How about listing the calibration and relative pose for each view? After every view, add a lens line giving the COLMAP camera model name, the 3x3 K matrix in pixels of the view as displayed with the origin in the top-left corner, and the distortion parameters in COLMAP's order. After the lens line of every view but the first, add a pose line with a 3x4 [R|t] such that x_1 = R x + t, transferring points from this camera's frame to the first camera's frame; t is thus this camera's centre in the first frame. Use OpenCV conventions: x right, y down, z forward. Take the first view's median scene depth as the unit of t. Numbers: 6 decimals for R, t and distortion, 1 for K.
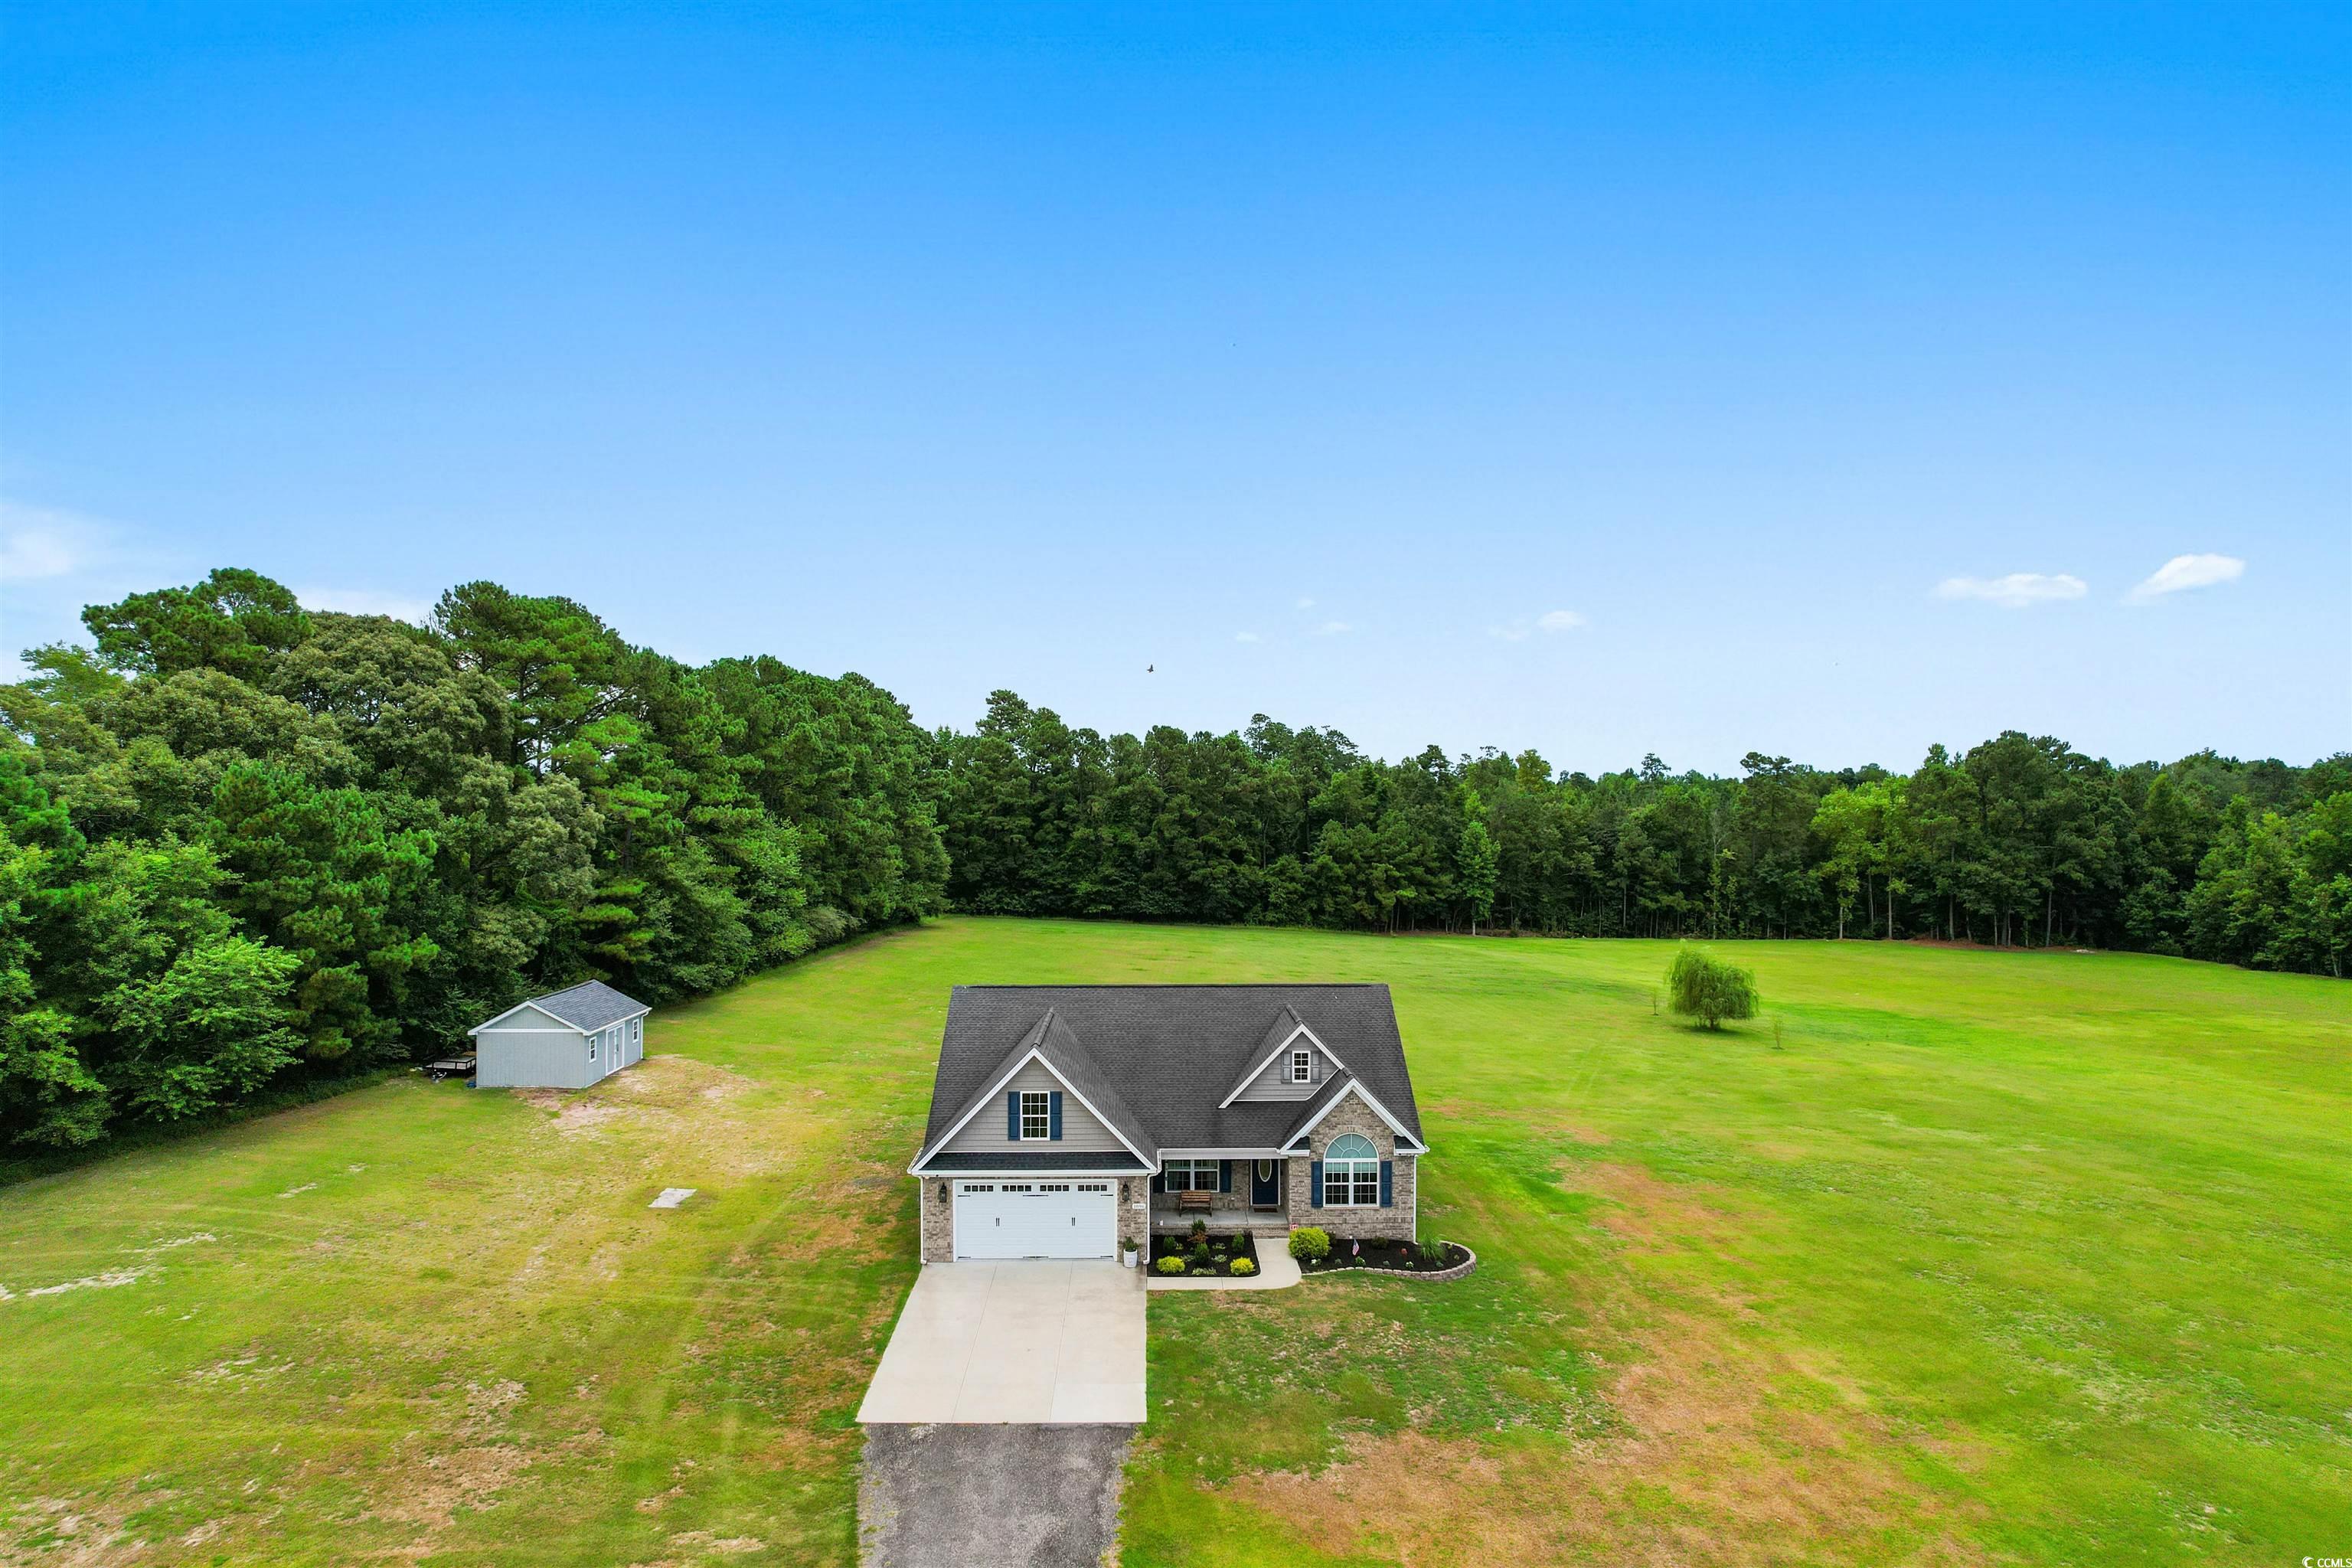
lens RADIAL K [[1520.9, 0, 1128.1], [0, 1520.9, 785.2], [0, 0, 1]] dist [-0.080509, 0.067105]
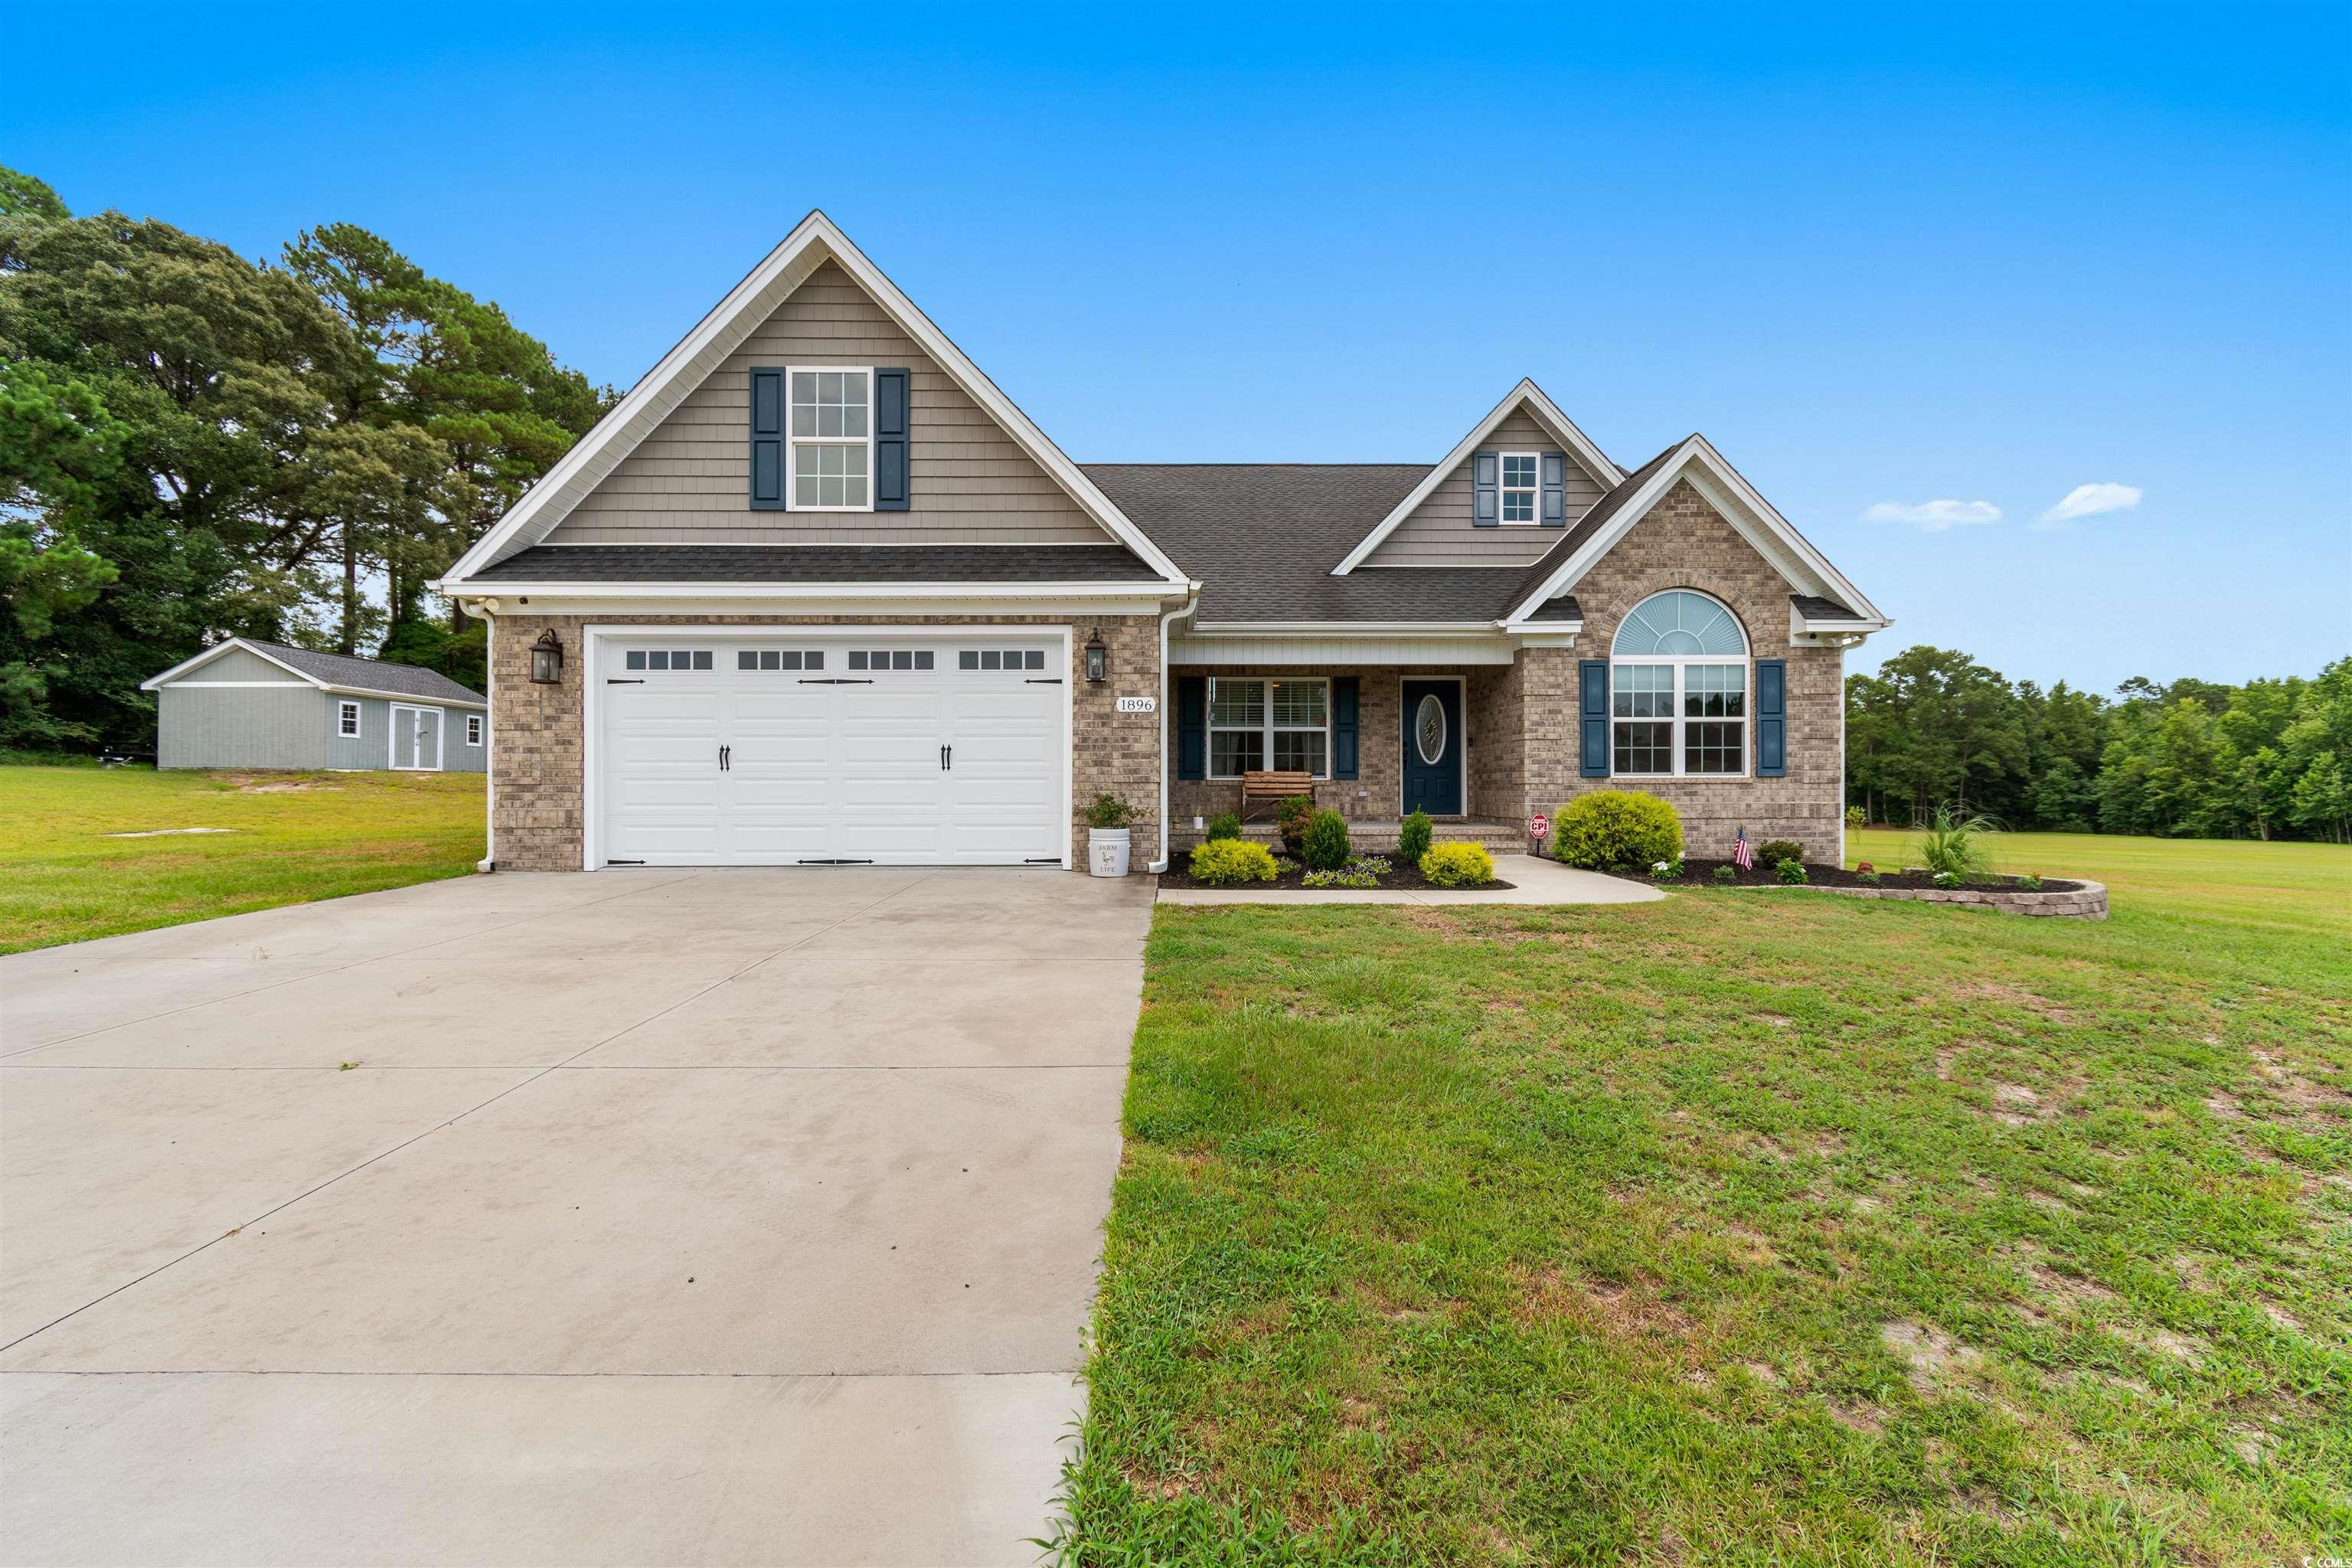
lens RADIAL K [[1038.0, 0, 1158.6], [0, 1038.0, 803.6], [0, 0, 1]] dist [0.003101, -0.000183]
pose [[0.999994, -0.000078, -0.003559, 0.003835], [0.000135, 0.999870, 0.016131, 0.086854], [0.003557, -0.016132, 0.999864, 0.224462]]
